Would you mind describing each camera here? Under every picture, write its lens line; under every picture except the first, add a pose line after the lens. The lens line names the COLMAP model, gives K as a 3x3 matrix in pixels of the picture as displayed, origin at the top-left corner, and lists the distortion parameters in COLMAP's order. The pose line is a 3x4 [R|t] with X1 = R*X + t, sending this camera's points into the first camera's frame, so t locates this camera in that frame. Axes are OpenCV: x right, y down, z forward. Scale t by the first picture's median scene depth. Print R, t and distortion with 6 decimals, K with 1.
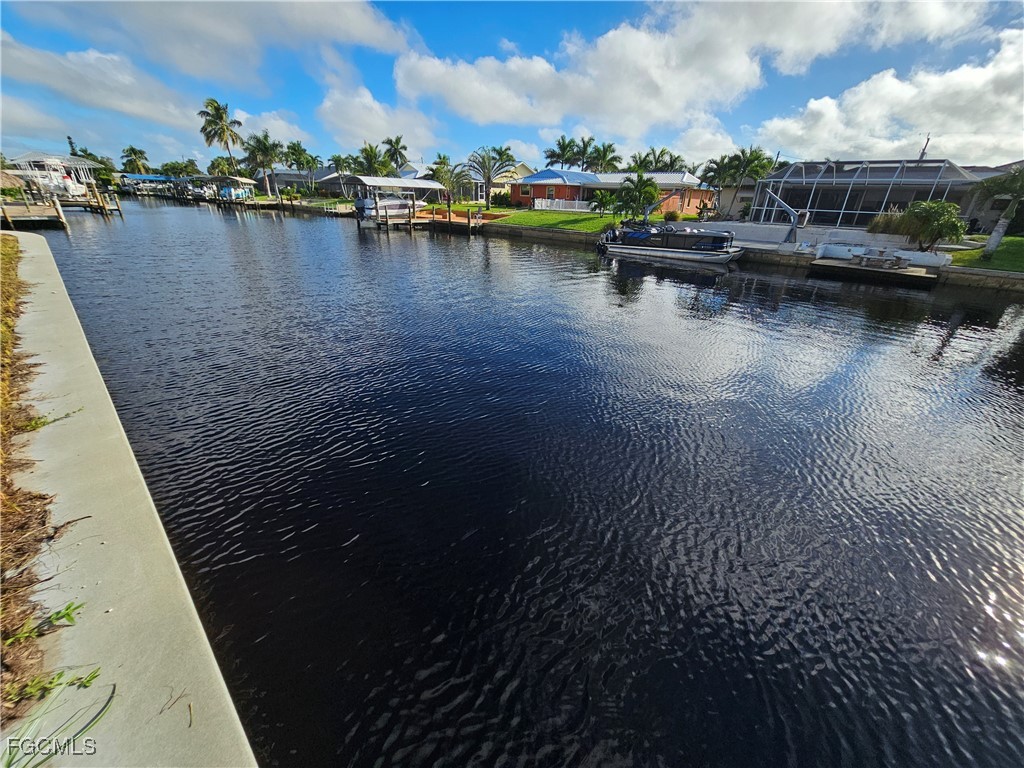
lens RADIAL K [[416.2, 0, 511.4], [0, 416.2, 392.4], [0, 0, 1]] dist [-0.001254, -0.000911]
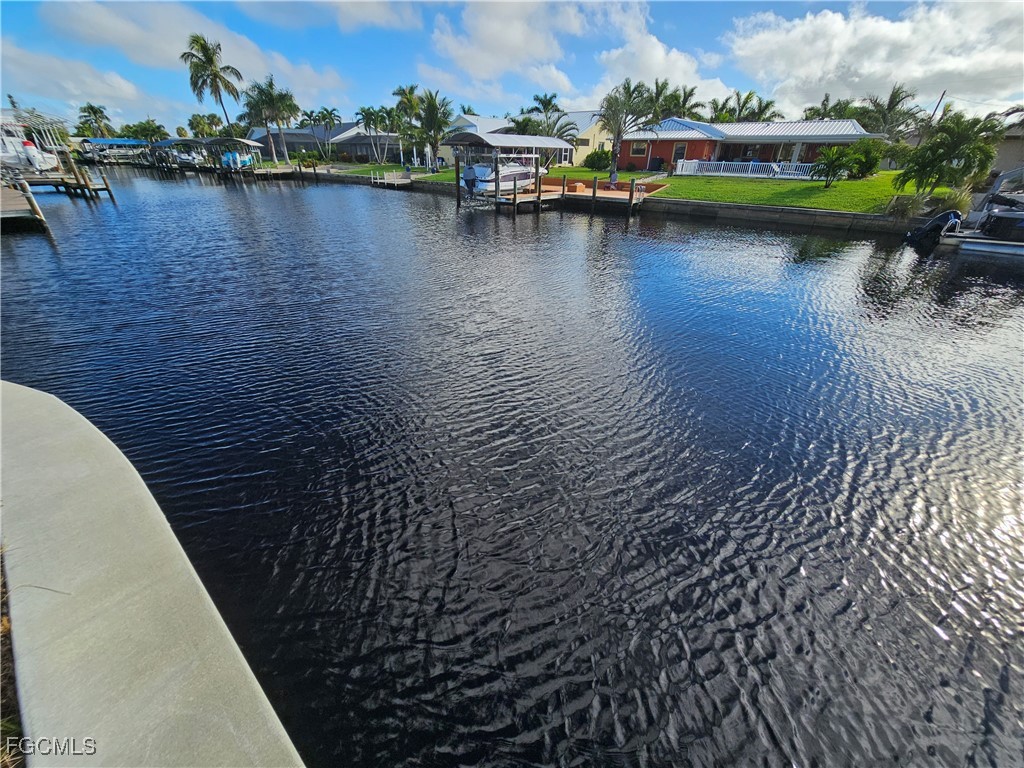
lens RADIAL K [[416.2, 0, 511.4], [0, 416.2, 392.4], [0, 0, 1]] dist [-0.001254, -0.000911]
pose [[0.998892, -0.038218, 0.027468, -0.274659], [0.035903, 0.996123, 0.080307, -0.119852], [-0.030430, -0.079231, 0.996392, 0.231659]]
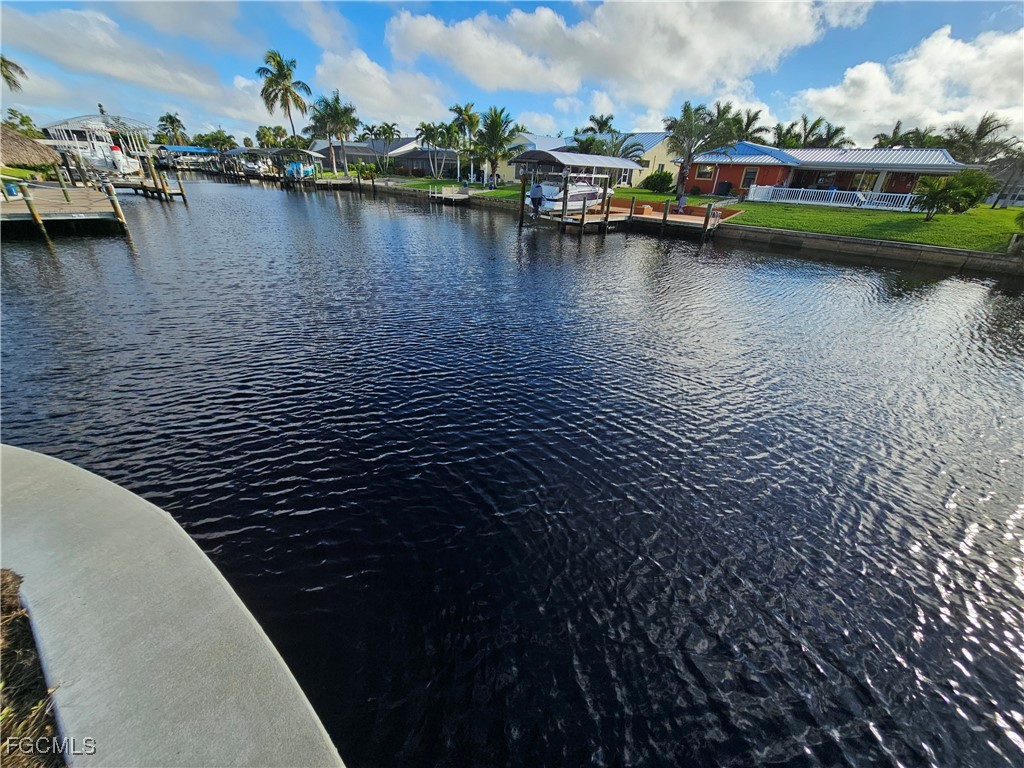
lens RADIAL K [[416.2, 0, 511.4], [0, 416.2, 392.4], [0, 0, 1]] dist [-0.001254, -0.000911]
pose [[0.998834, 0.030013, -0.037808, -0.310112], [-0.028214, 0.998485, 0.047243, -0.133642], [0.039169, -0.046122, 0.998168, 0.258971]]
